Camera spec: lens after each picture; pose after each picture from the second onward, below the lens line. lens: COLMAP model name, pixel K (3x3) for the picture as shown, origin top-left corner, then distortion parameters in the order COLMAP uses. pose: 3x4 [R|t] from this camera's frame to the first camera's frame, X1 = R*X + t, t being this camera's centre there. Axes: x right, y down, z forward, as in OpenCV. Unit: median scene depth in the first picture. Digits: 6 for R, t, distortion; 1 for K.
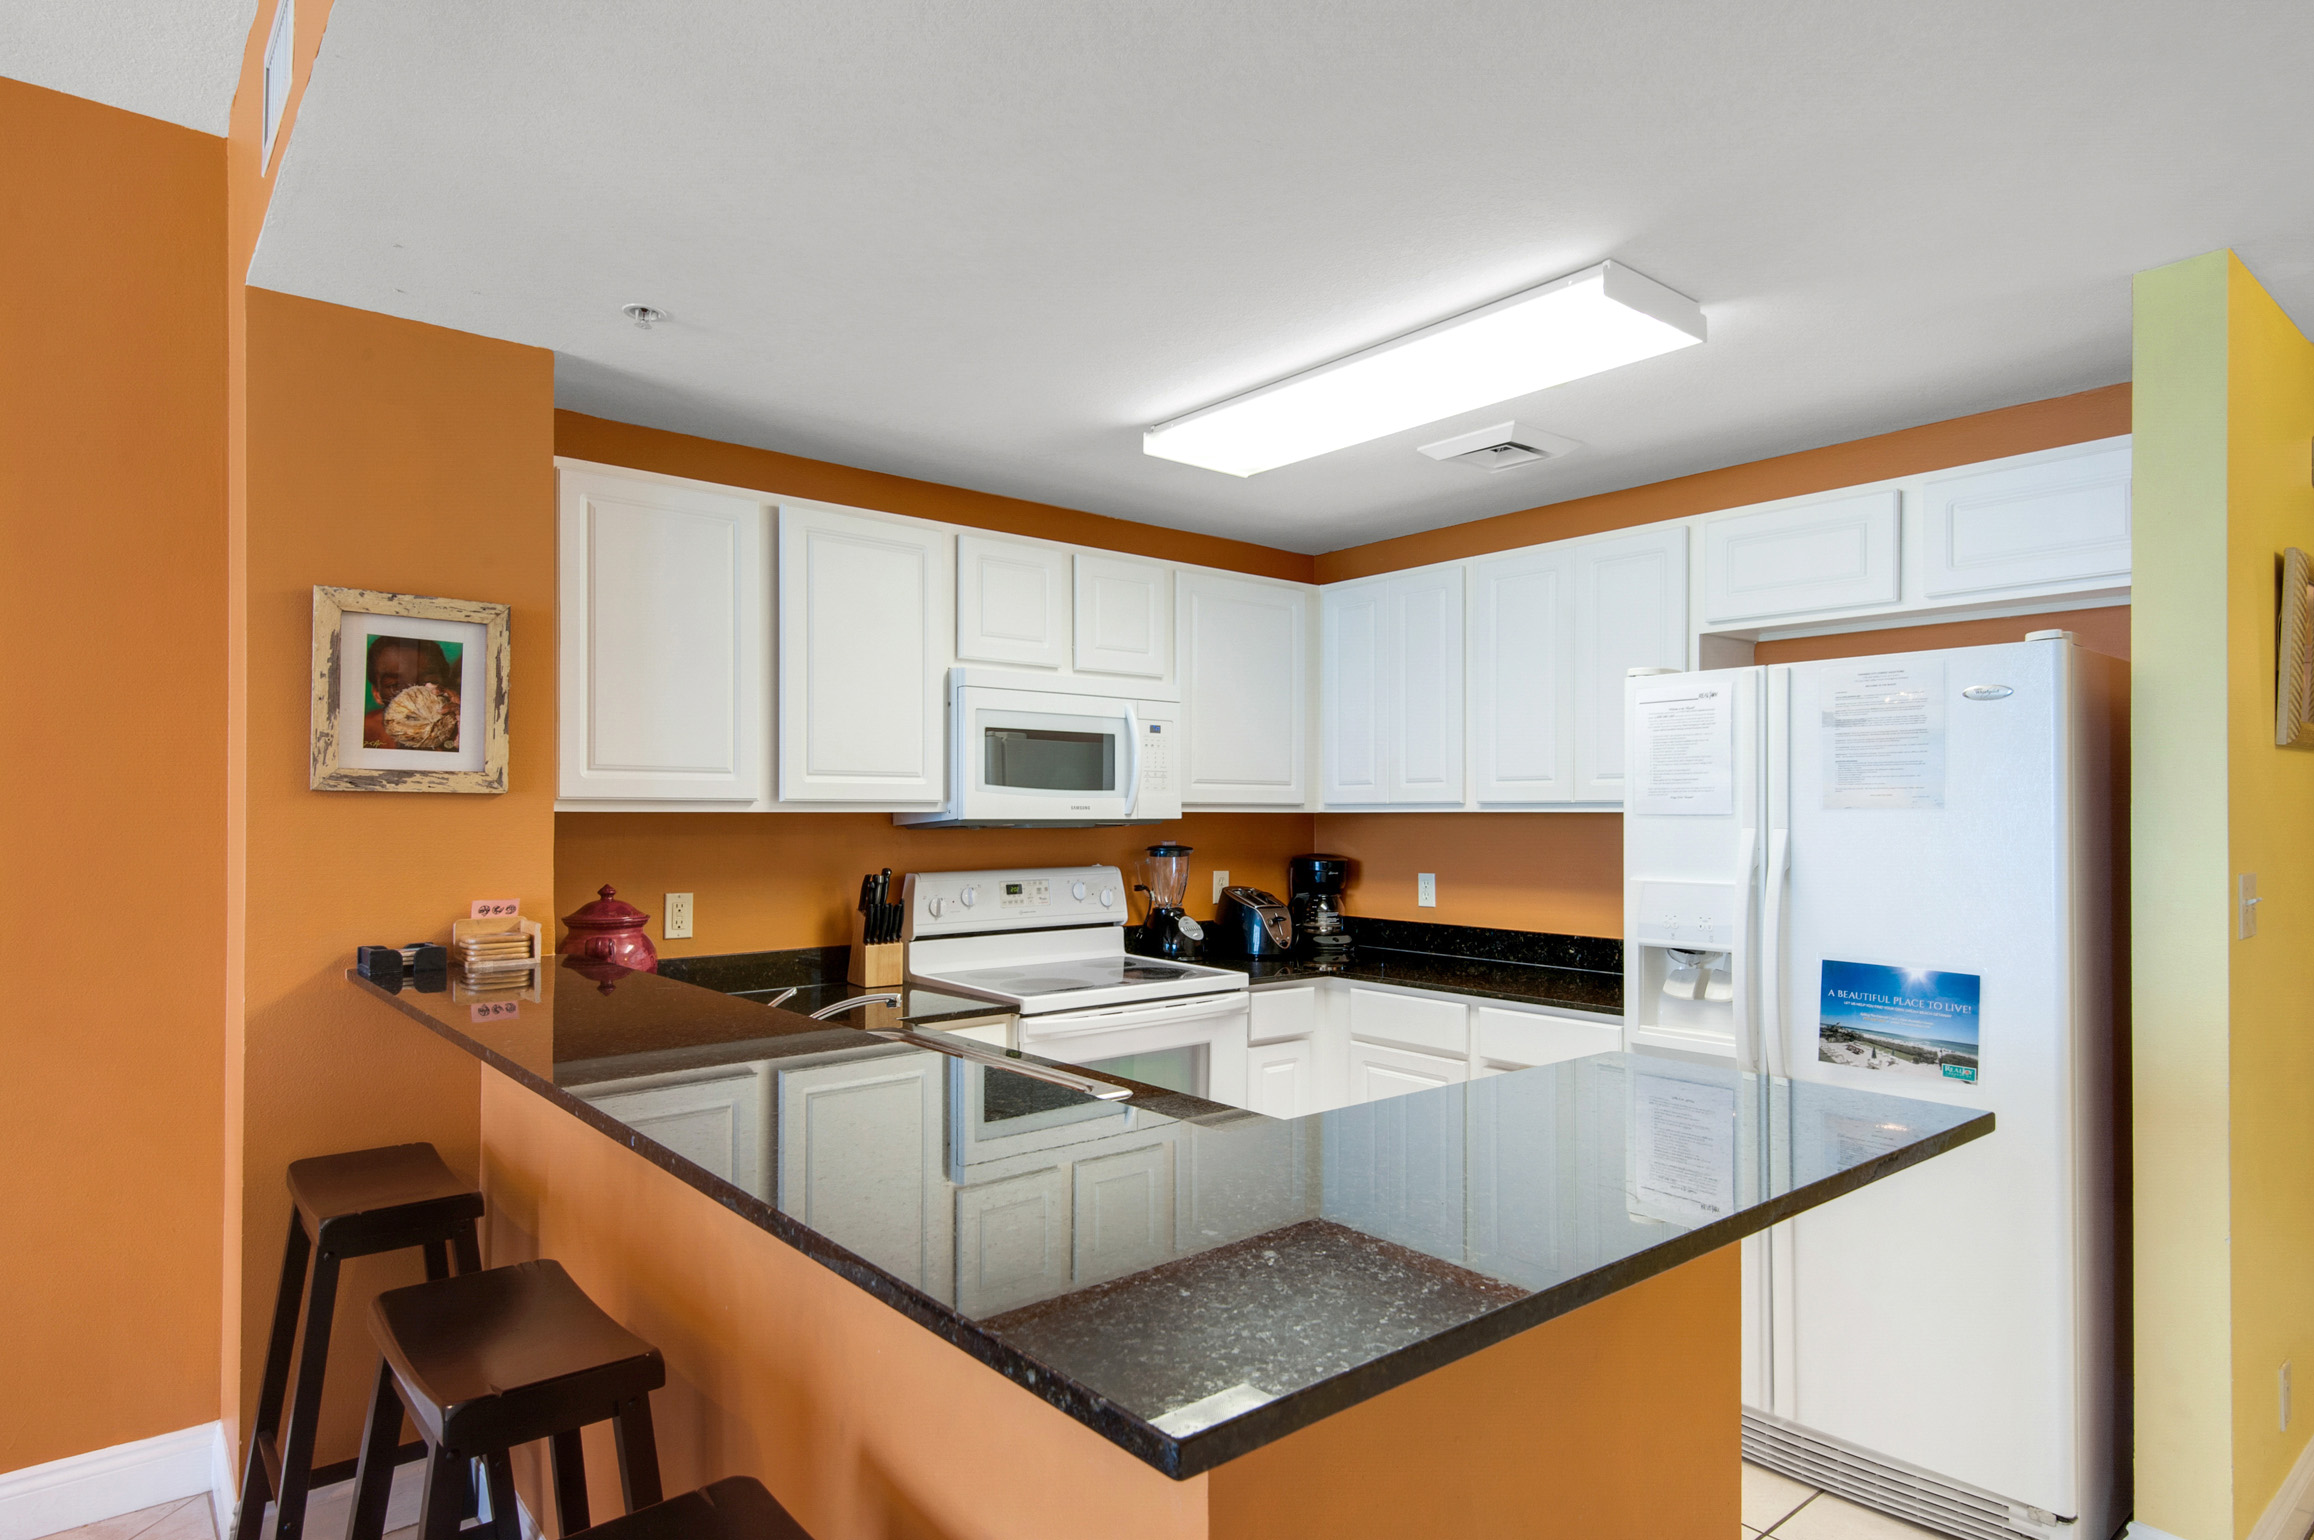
lens RADIAL K [[1247.1, 0, 1169.2], [0, 1247.1, 796.2], [0, 0, 1]] dist [0.001233, -0.004577]
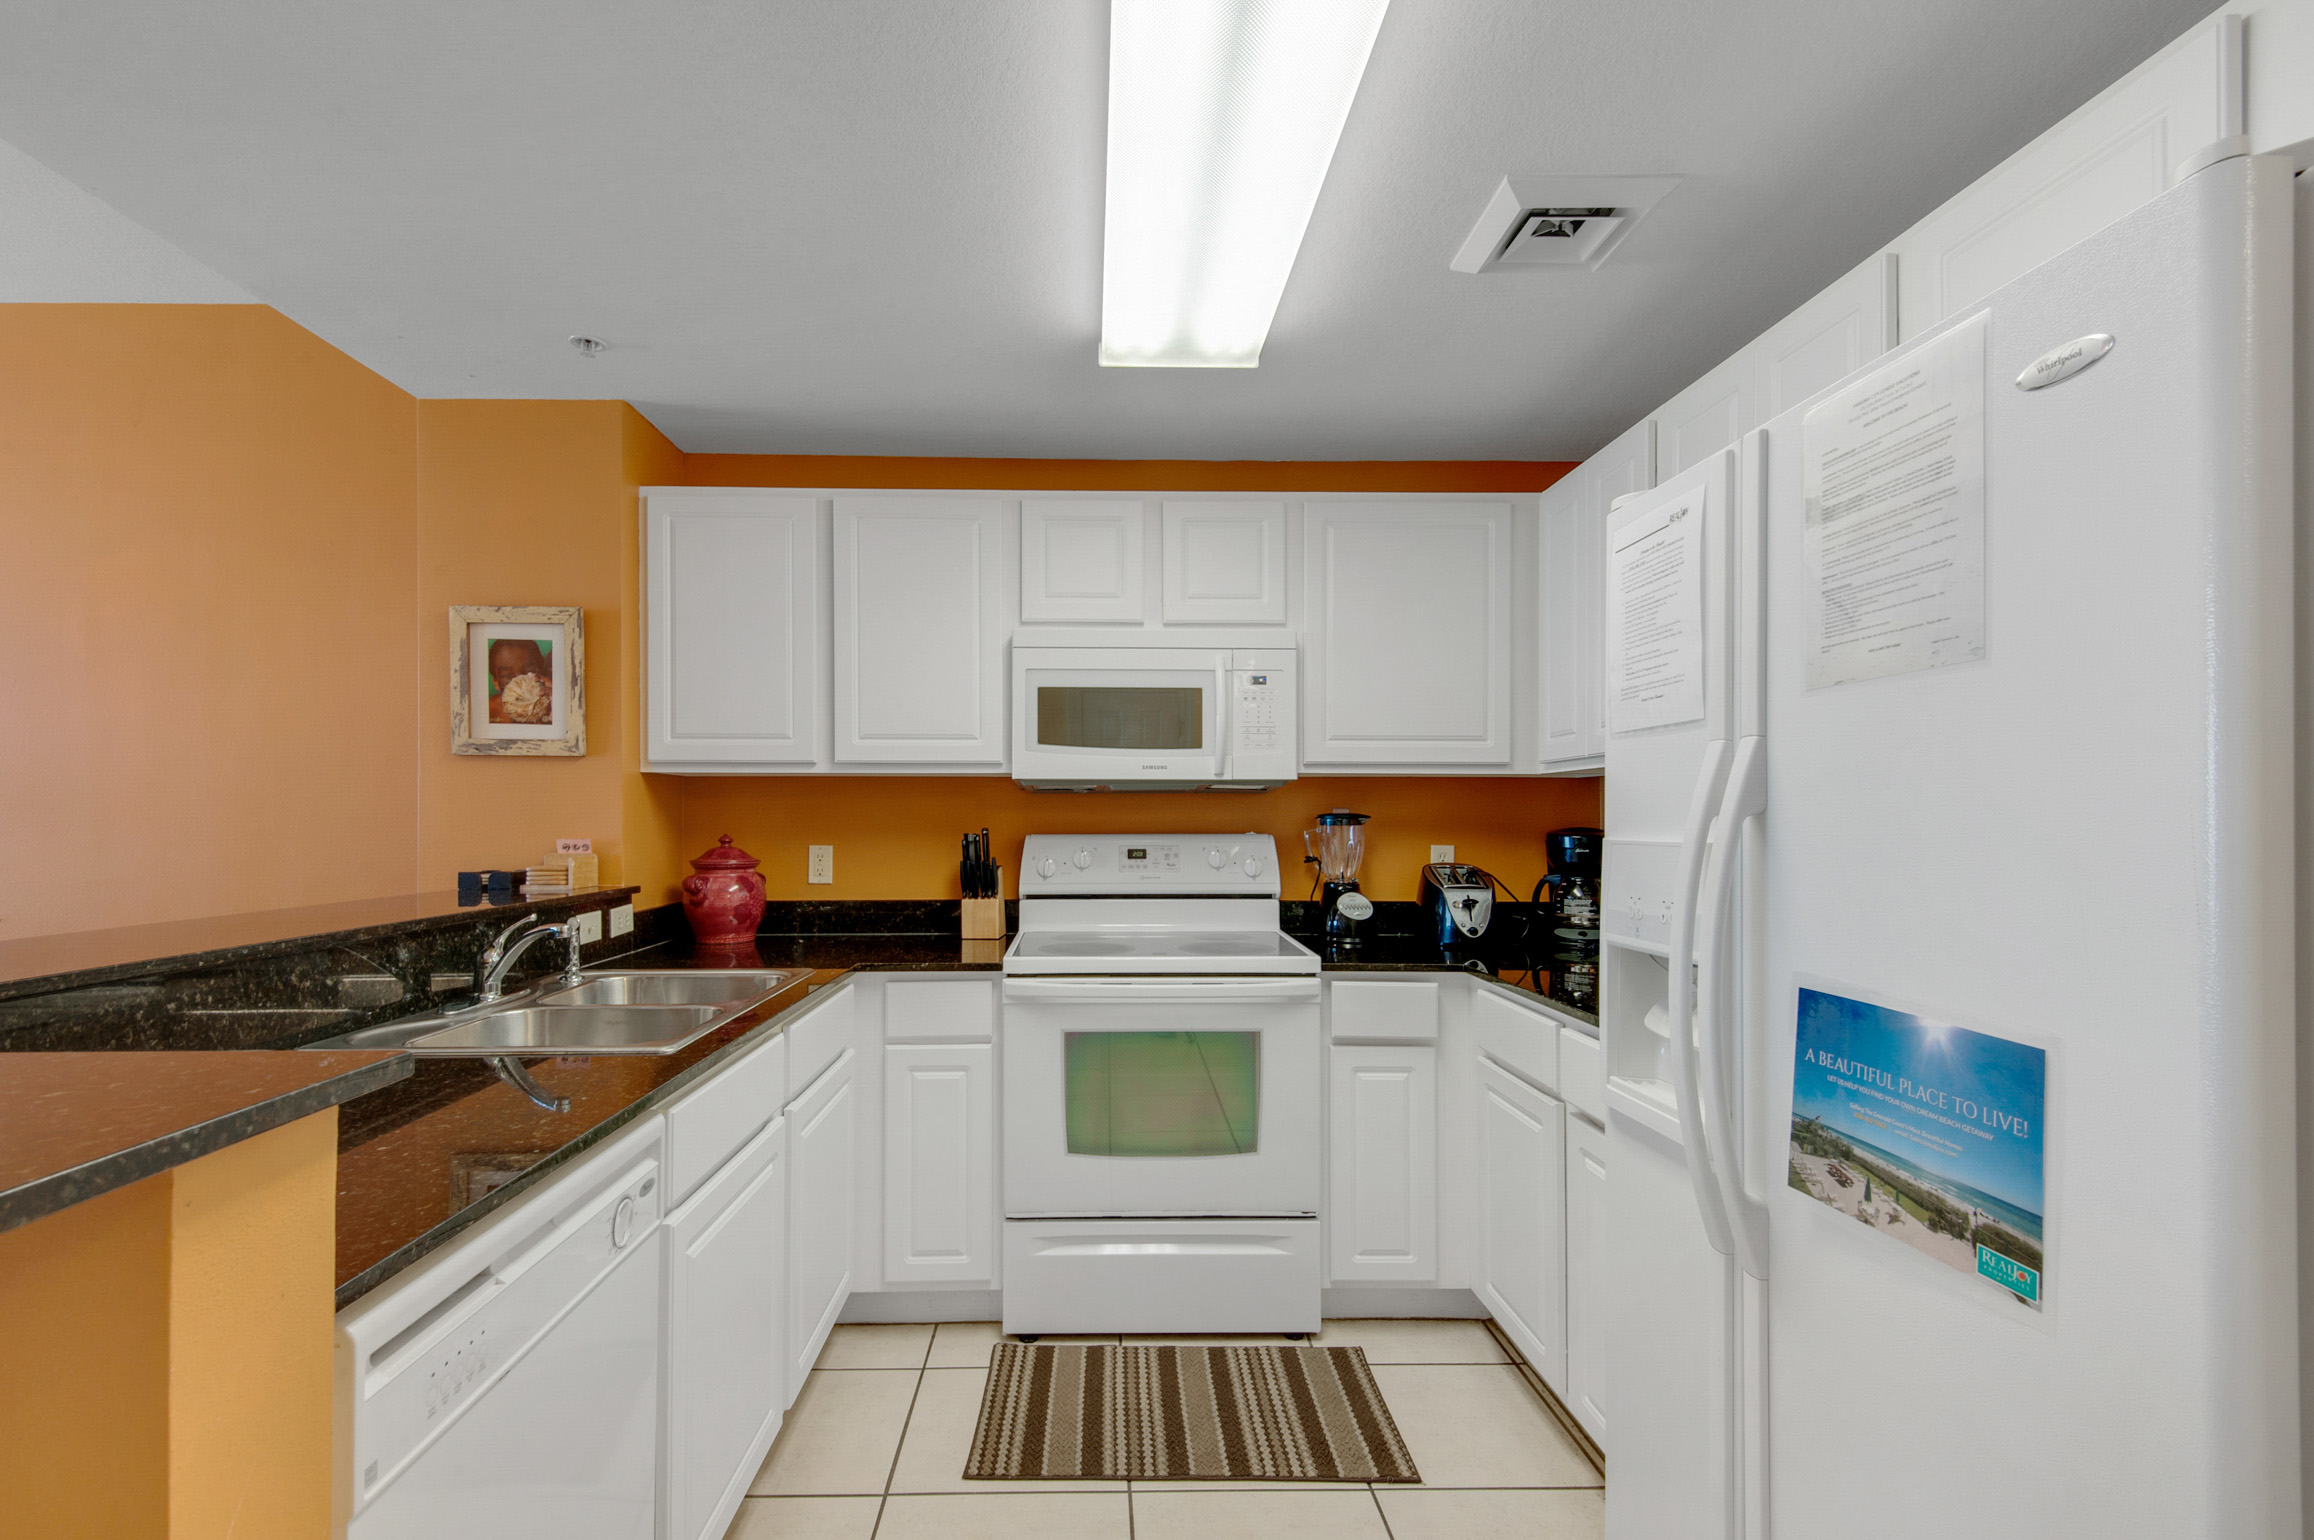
lens RADIAL K [[1061.5, 0, 1158.6], [0, 1061.5, 813.4], [0, 0, 1]] dist [-0.015764, -0.005763]
pose [[0.787521, -0.004356, -0.616272, 0.591891], [0.008817, 0.999952, 0.004200, 0.056836], [0.616224, -0.008741, 0.787522, 0.510716]]
